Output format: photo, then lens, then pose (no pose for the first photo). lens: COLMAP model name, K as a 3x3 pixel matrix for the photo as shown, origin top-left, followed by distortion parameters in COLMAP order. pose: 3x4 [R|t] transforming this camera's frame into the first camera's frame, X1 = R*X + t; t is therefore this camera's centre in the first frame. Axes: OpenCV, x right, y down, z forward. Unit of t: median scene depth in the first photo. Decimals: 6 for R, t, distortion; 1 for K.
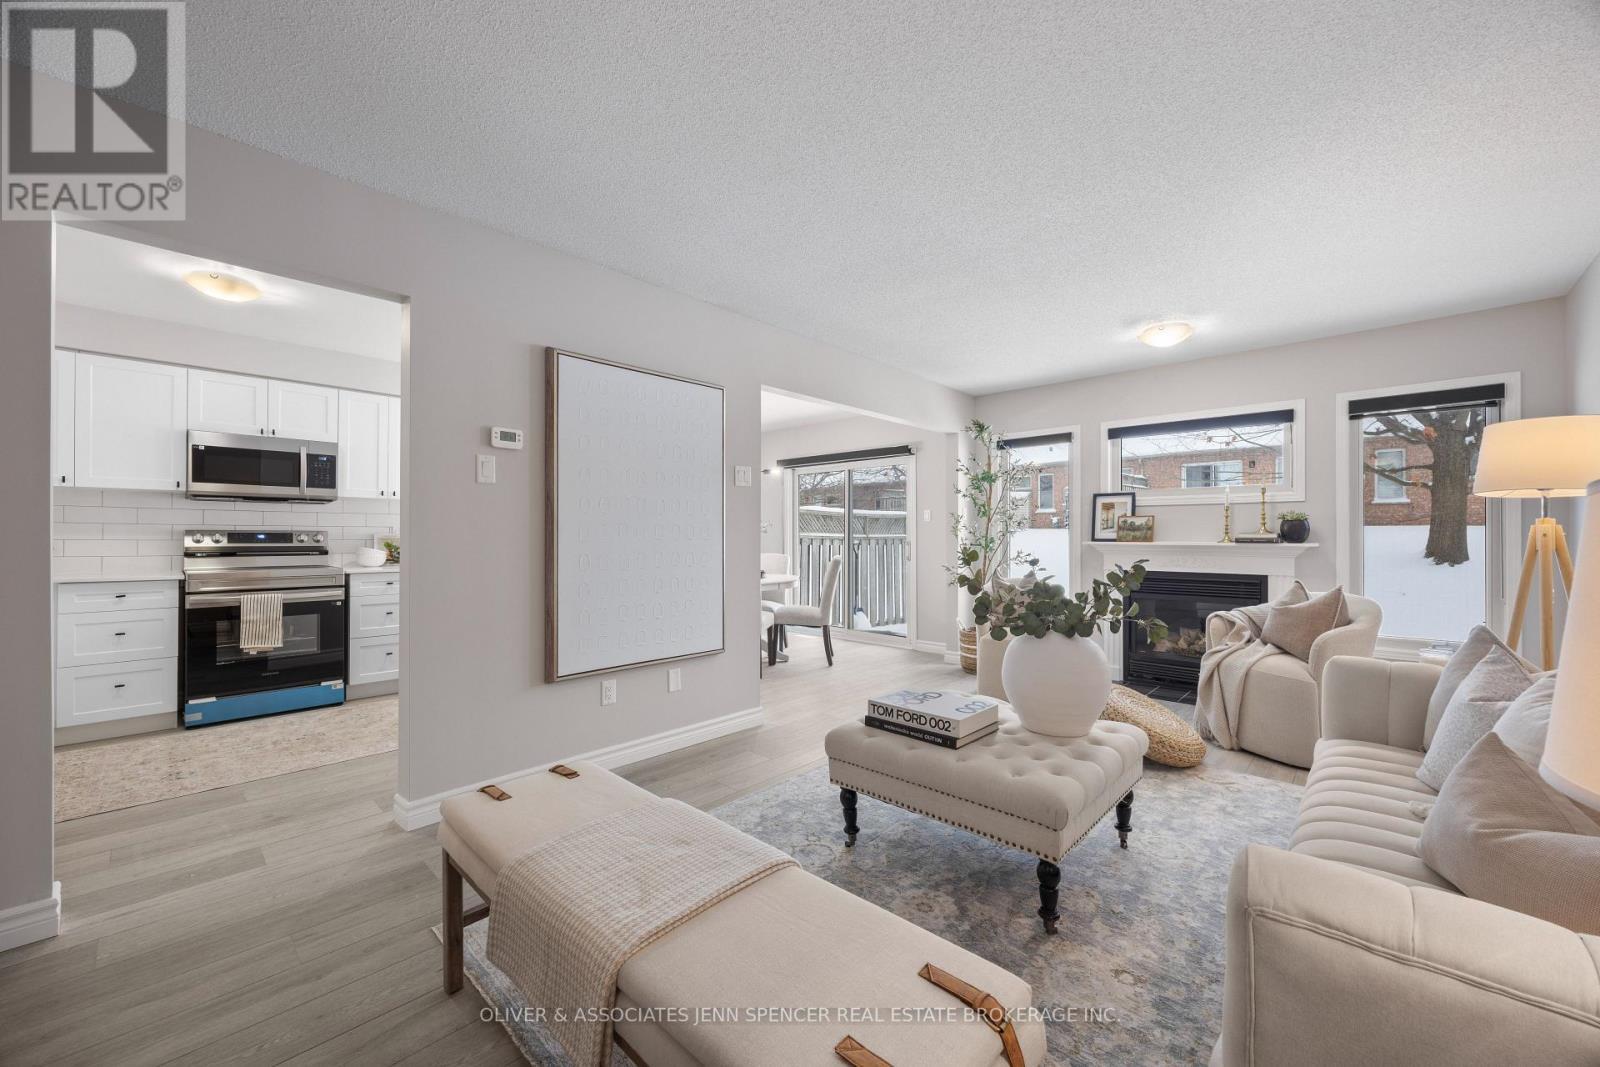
lens RADIAL K [[620.7, 0, 799.0], [0, 620.7, 529.9], [0, 0, 1]] dist [-0.001151, -0.000824]
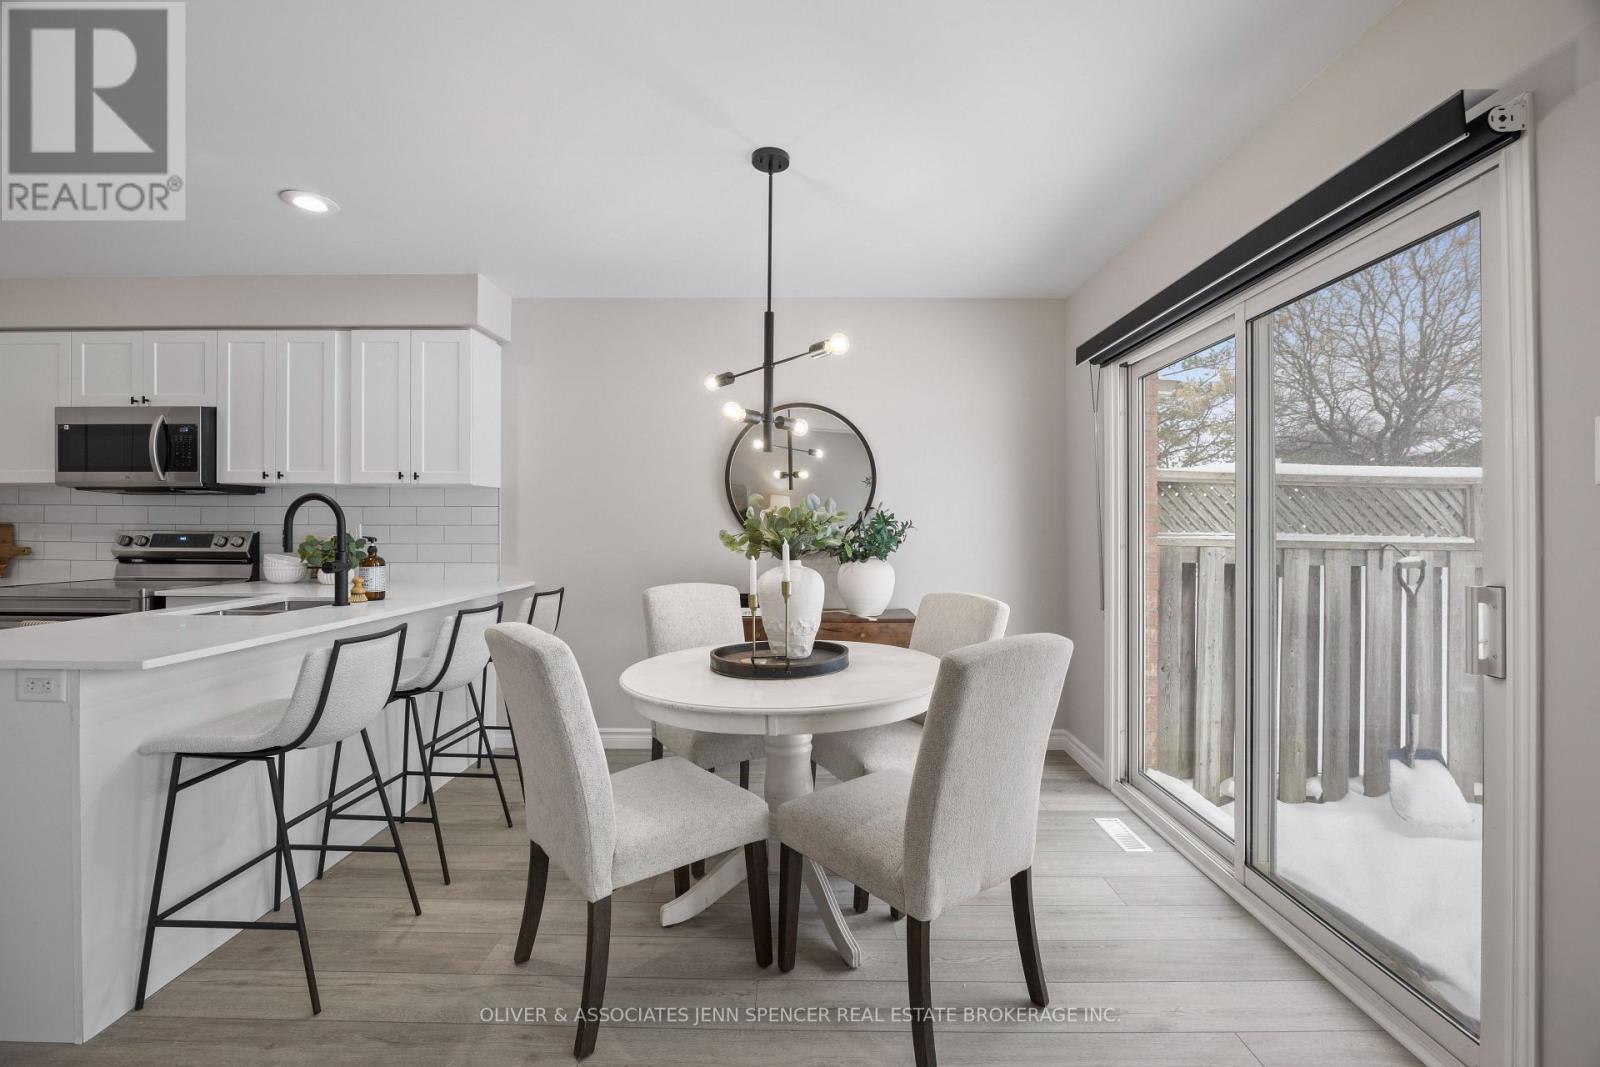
lens RADIAL K [[677.5, 0, 799.5], [0, 677.5, 525.1], [0, 0, 1]] dist [-0.008563, -0.000894]
pose [[0.673212, -0.001917, -0.739447, 0.282278], [0.005356, 0.999983, 0.002284, -0.004340], [0.739430, -0.005498, 0.673211, 1.038760]]
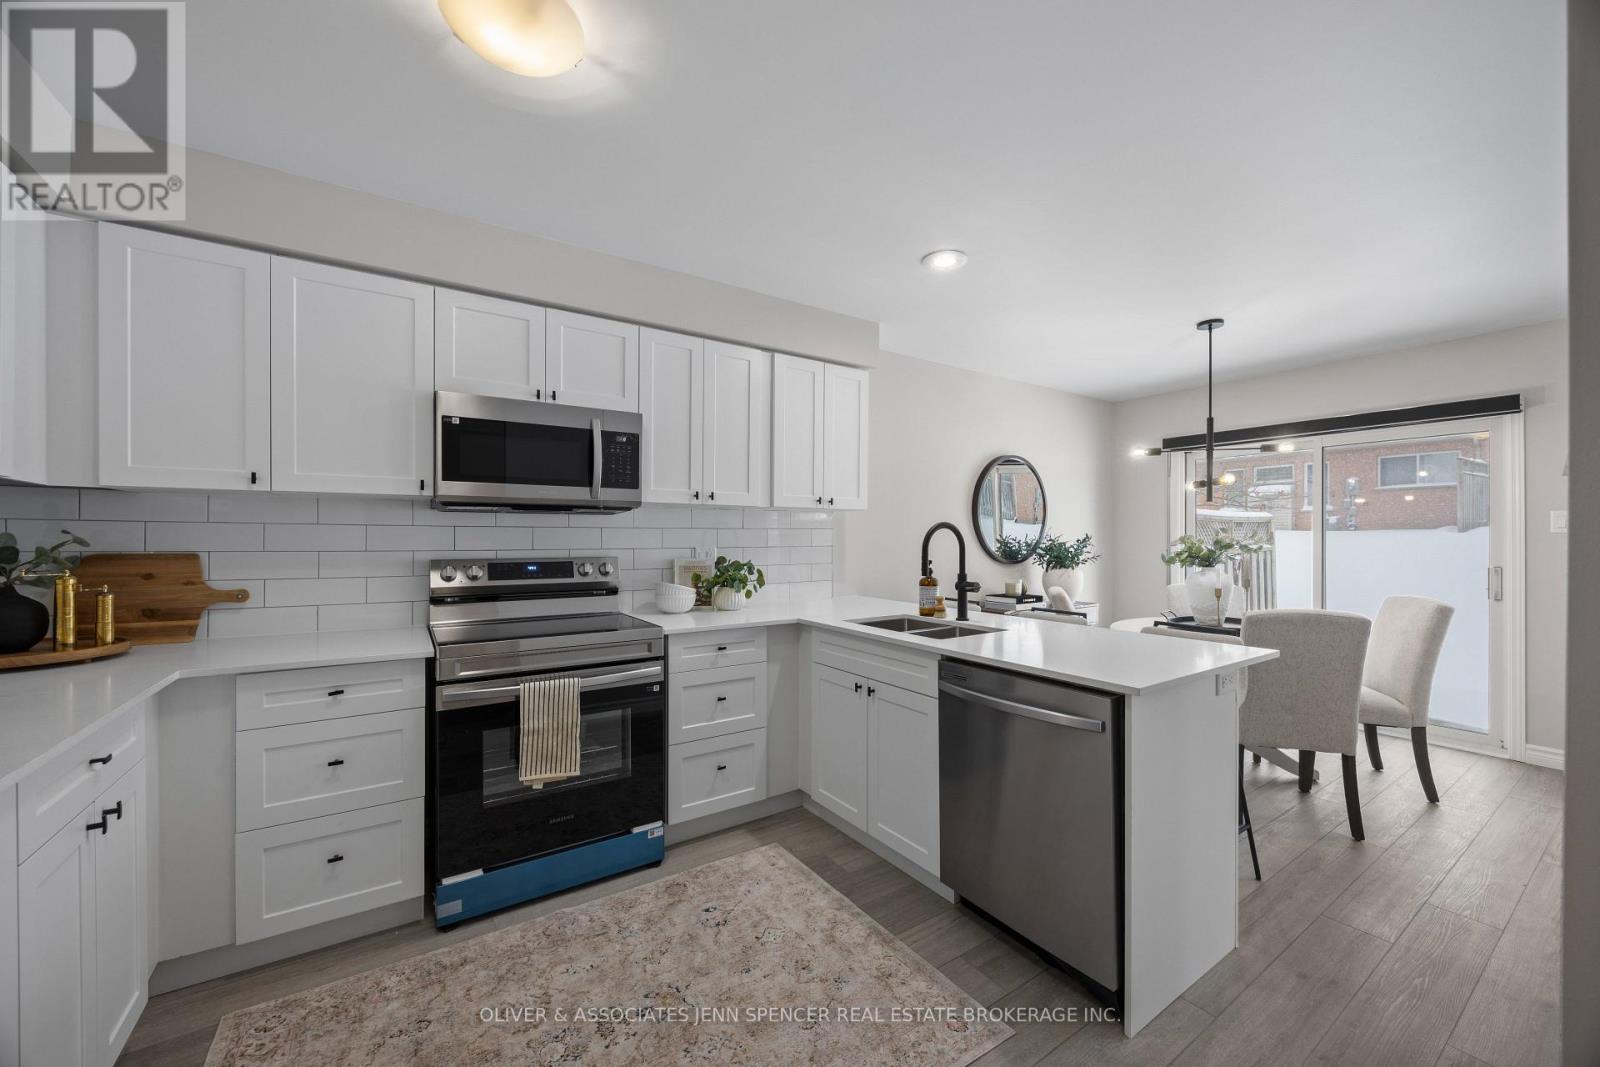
lens RADIAL K [[620.7, 0, 794.9], [0, 620.7, 532.4], [0, 0, 1]] dist [-0.001151, -0.000824]
pose [[0.973835, -0.003910, -0.227223, -0.486324], [0.004300, 0.999990, 0.001223, -0.025630], [0.227216, -0.002168, 0.973842, 0.470711]]
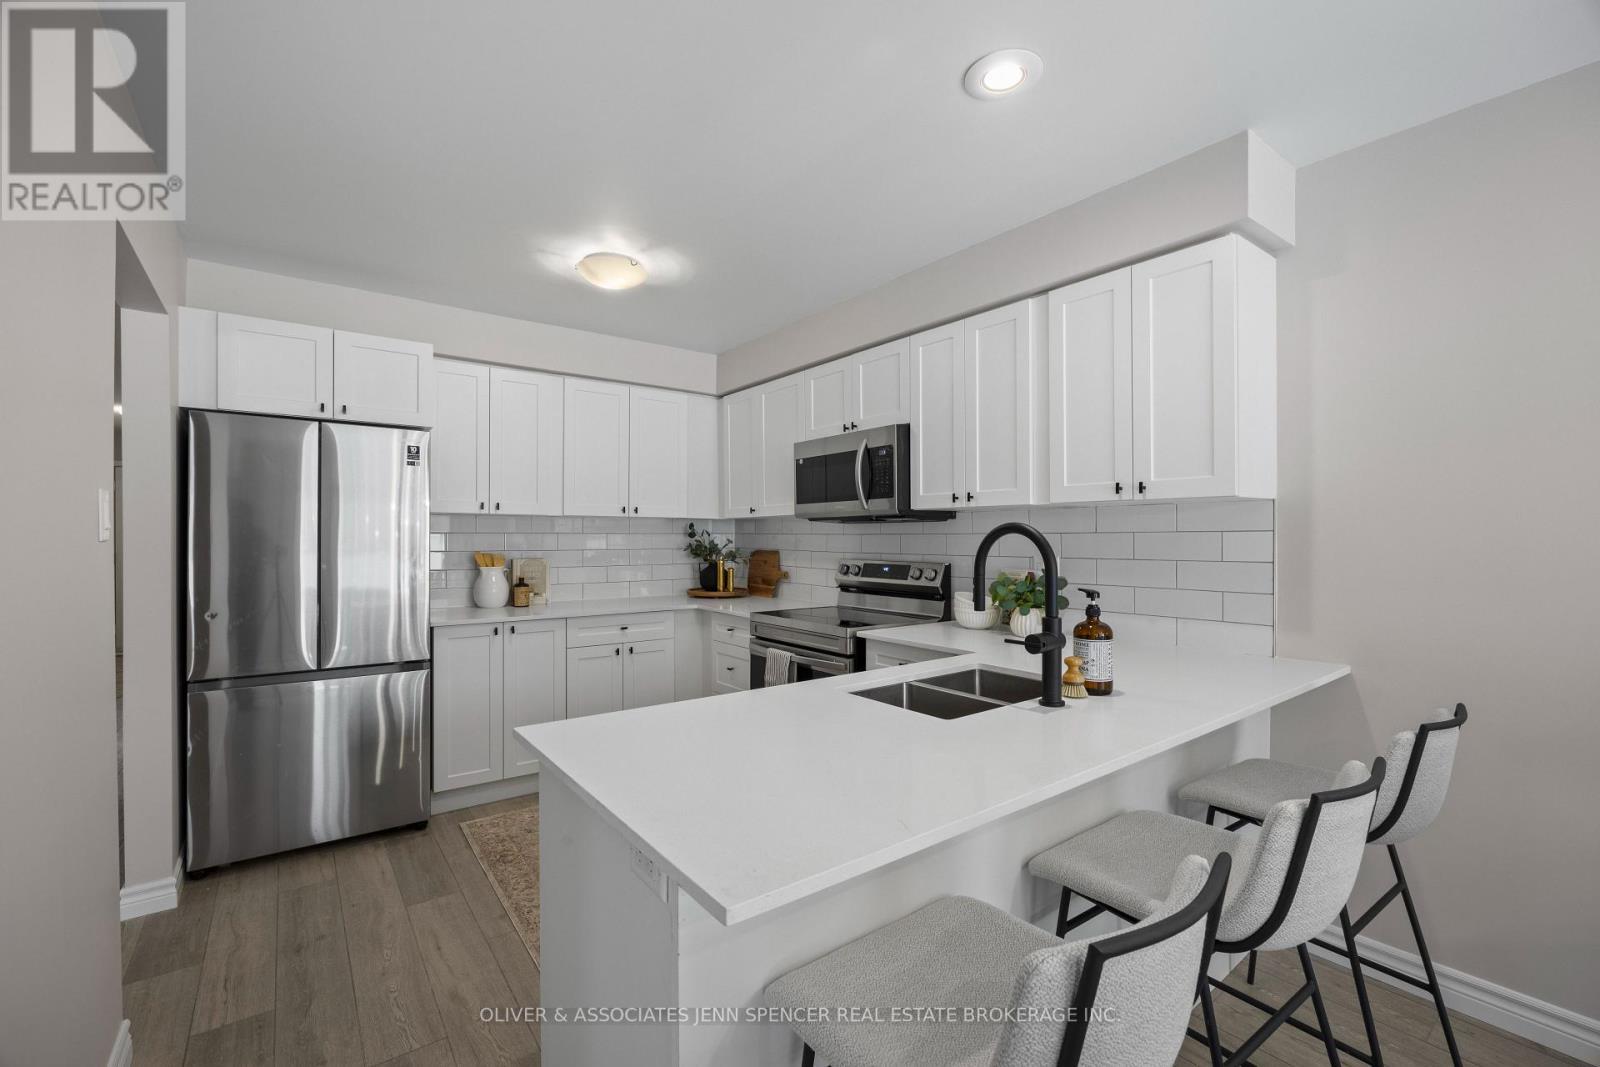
lens RADIAL K [[677.5, 0, 804.1], [0, 677.5, 536.5], [0, 0, 1]] dist [-0.008563, -0.000894]
pose [[-0.160641, -0.004386, -0.987003, -0.062783], [0.009751, 0.999934, -0.006030, -0.025104], [0.986965, -0.010593, -0.160588, 1.068987]]
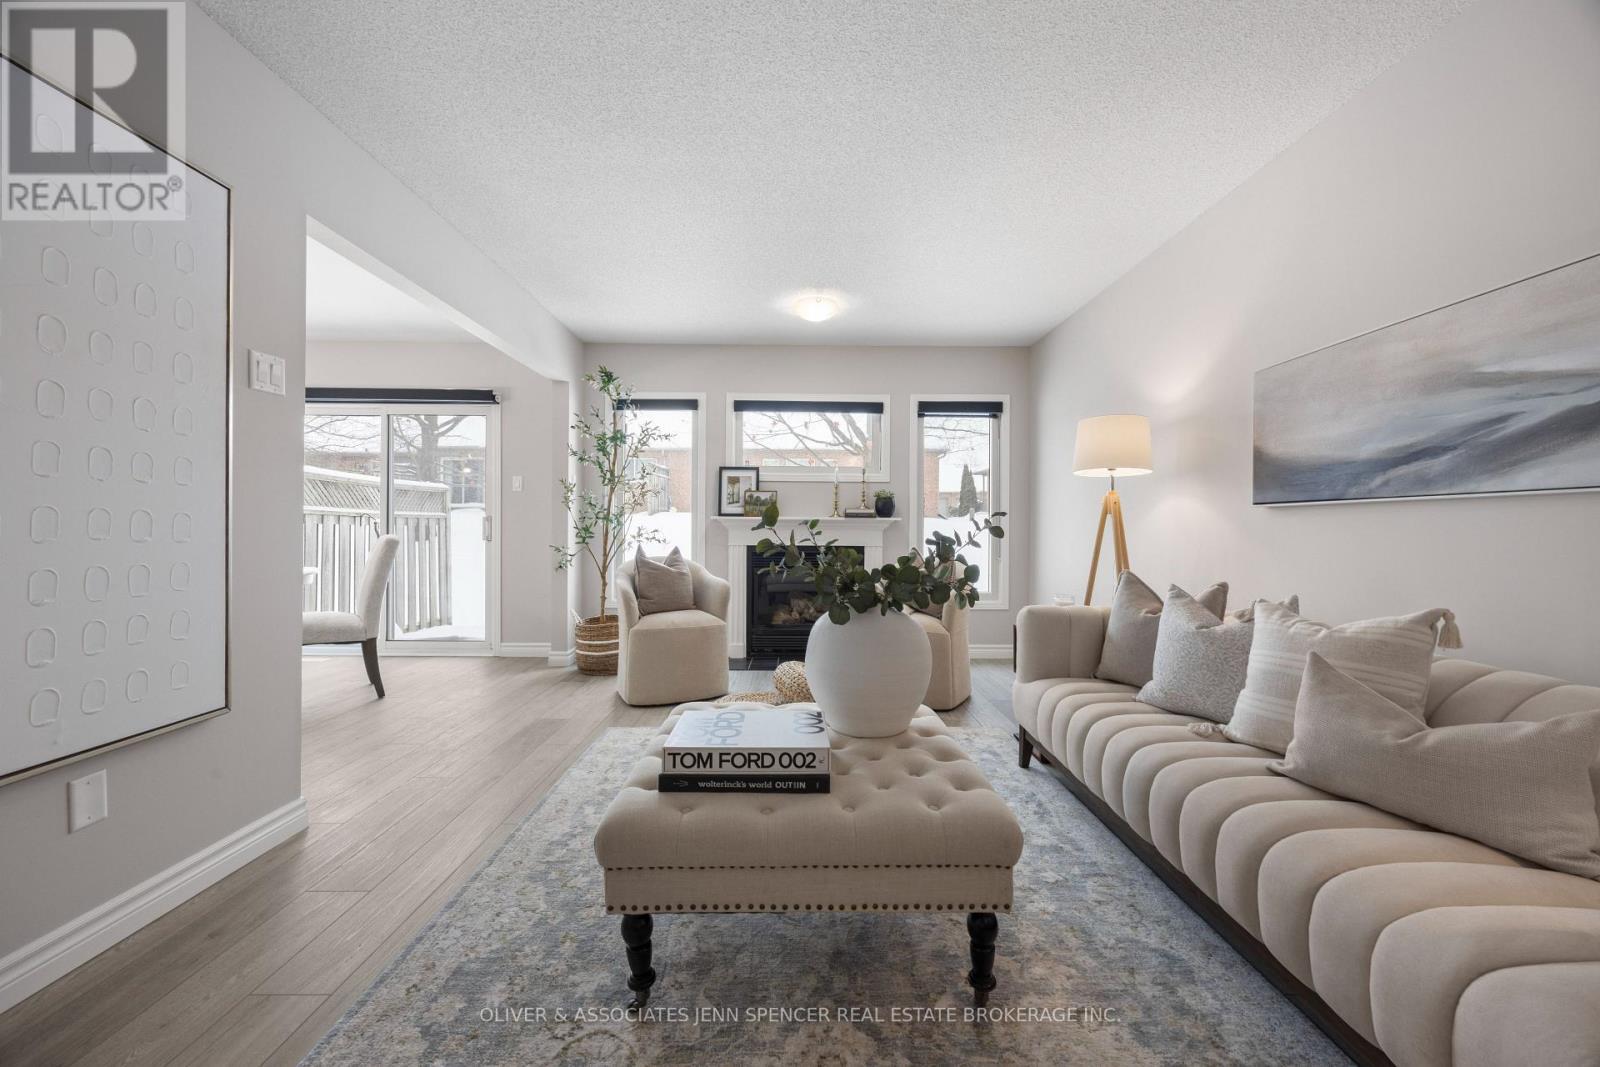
lens RADIAL K [[620.7, 0, 811.3], [0, 620.7, 526.6], [0, 0, 1]] dist [-0.001151, -0.000824]
pose [[0.714785, 0.002812, 0.699338, -0.111762], [-0.012164, 0.999891, 0.008412, 0.029643], [-0.699238, -0.014520, 0.714741, 0.260281]]
